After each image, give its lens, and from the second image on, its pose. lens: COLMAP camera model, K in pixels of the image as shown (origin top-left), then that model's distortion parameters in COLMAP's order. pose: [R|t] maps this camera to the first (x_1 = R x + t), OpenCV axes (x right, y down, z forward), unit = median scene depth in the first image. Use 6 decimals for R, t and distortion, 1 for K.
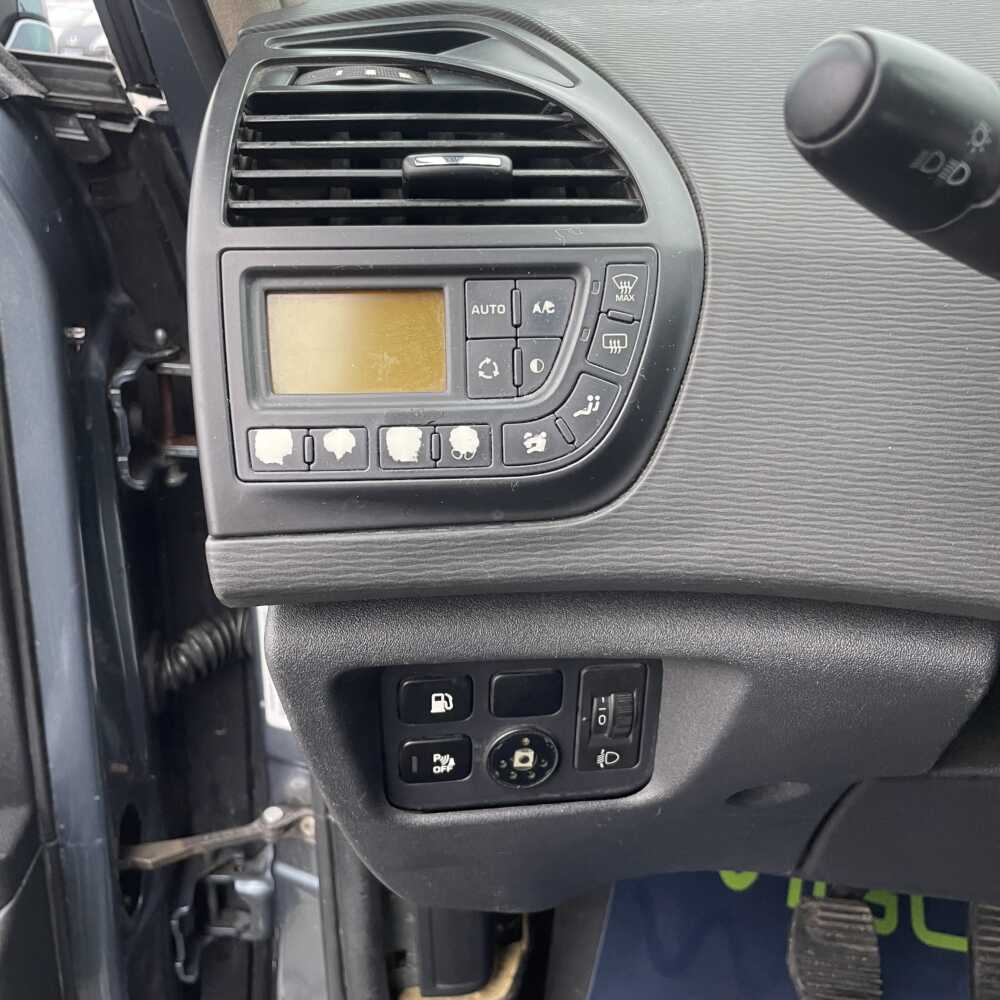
lens RADIAL K [[1006.2, 0, 482.8], [0, 1006.2, 501.3], [0, 0, 1]] dist [0.115115, -0.170056]
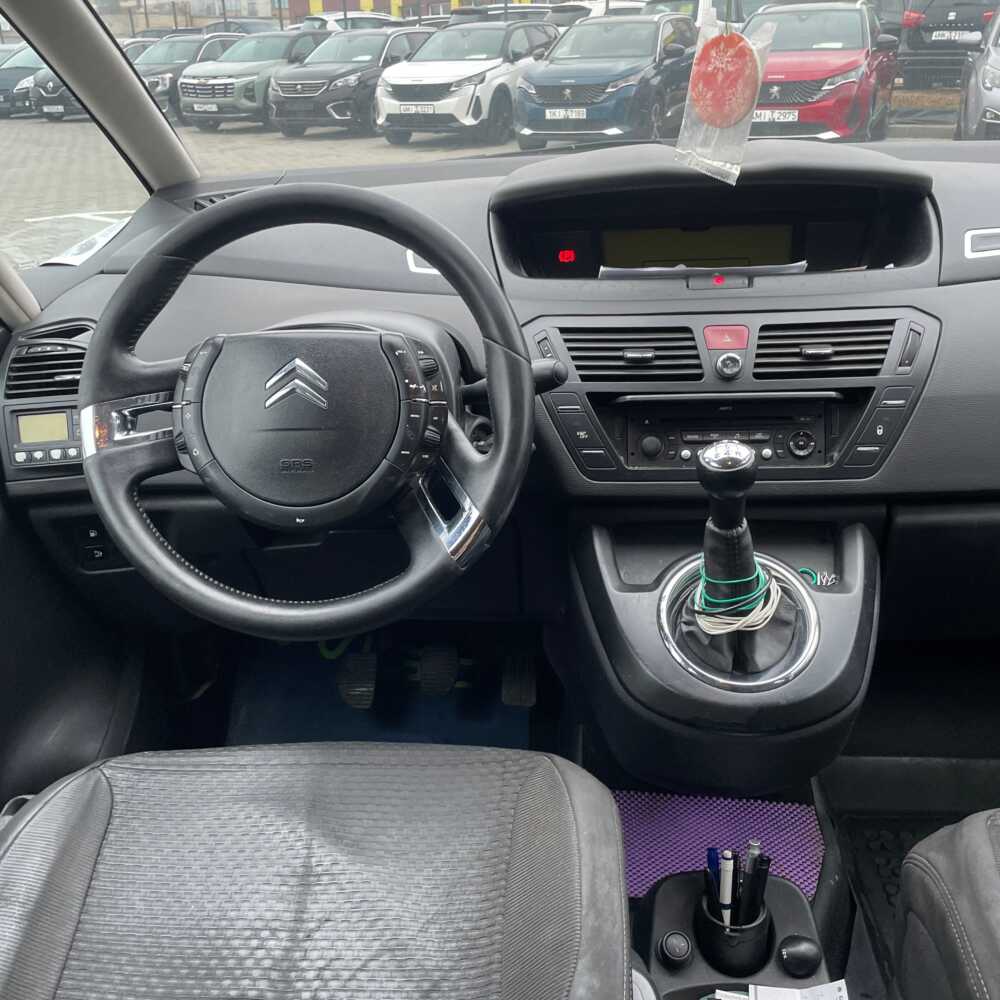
lens RADIAL K [[1006.2, 0, 482.8], [0, 1006.2, 501.3], [0, 0, 1]] dist [0.115115, -0.170056]
pose [[0.996915, -0.063766, 0.045773, 1.263075], [0.063716, 0.997965, 0.002558, 0.201581], [-0.045843, 0.000367, 0.998949, -2.756498]]
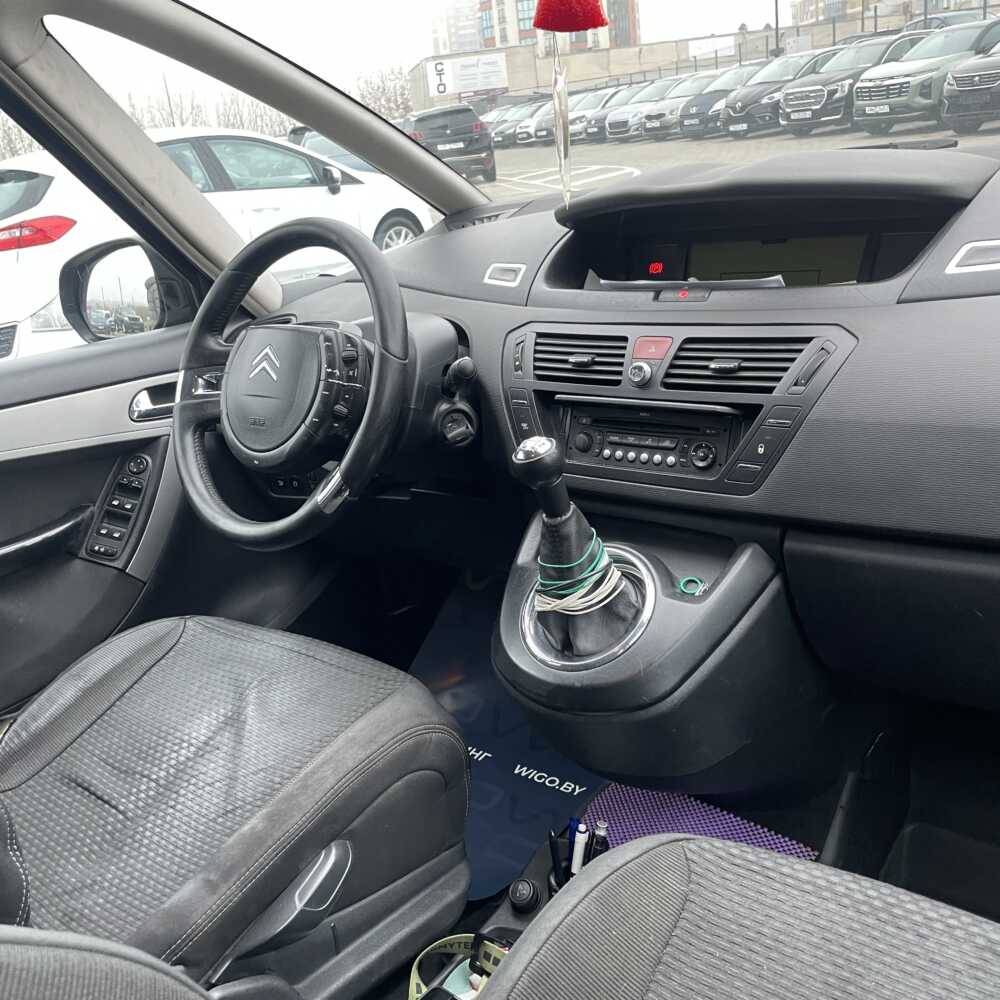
lens RADIAL K [[999.5, 0, 492.3], [0, 999.5, 483.0], [0, 0, 1]] dist [0.115280, -0.154154]
pose [[0.838435, 0.063712, -0.541265, 3.797117], [-0.082258, 0.996560, -0.010116, 0.275240], [0.538759, 0.053005, 0.840791, -2.662958]]
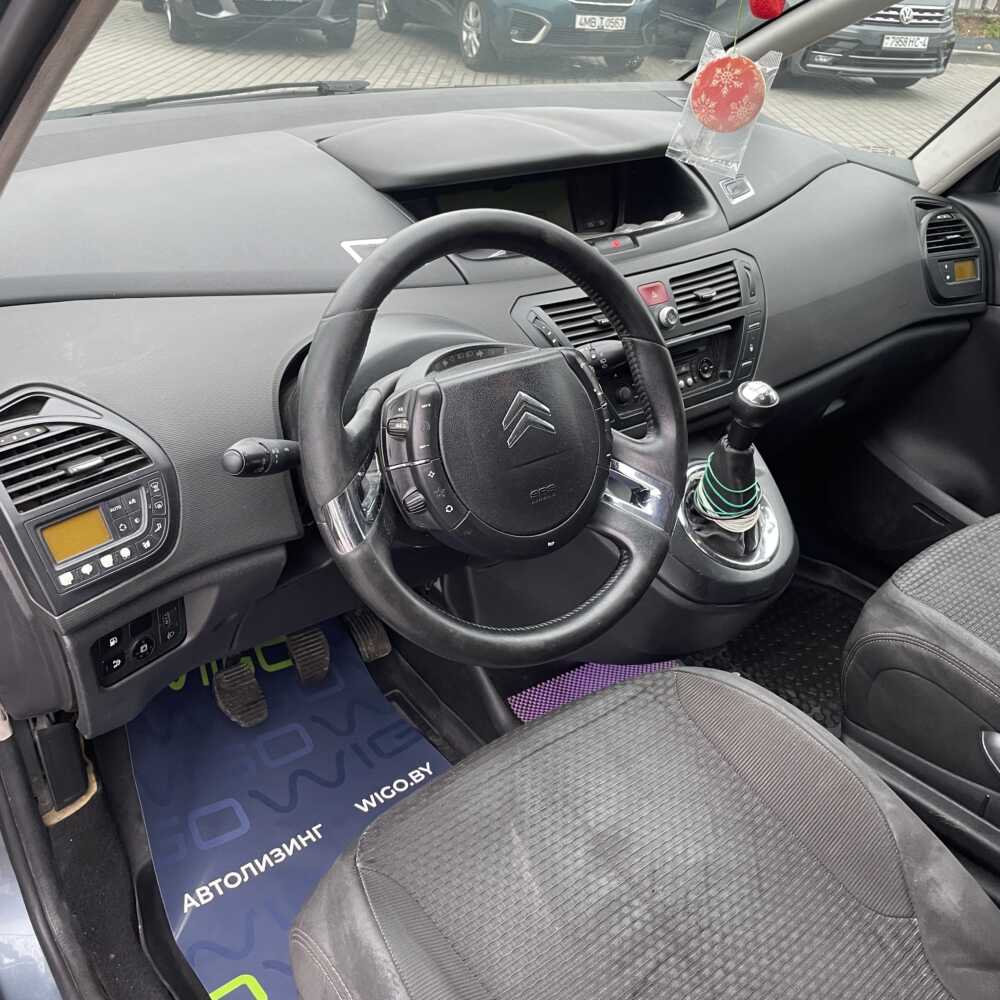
lens RADIAL K [[999.5, 0, 492.3], [0, 999.5, 483.0], [0, 0, 1]] dist [0.115280, -0.154154]
pose [[0.688853, -0.326925, 0.646995, -1.106858], [0.239888, 0.945048, 0.222122, -0.639058], [-0.684058, 0.002197, 0.729424, -1.895901]]
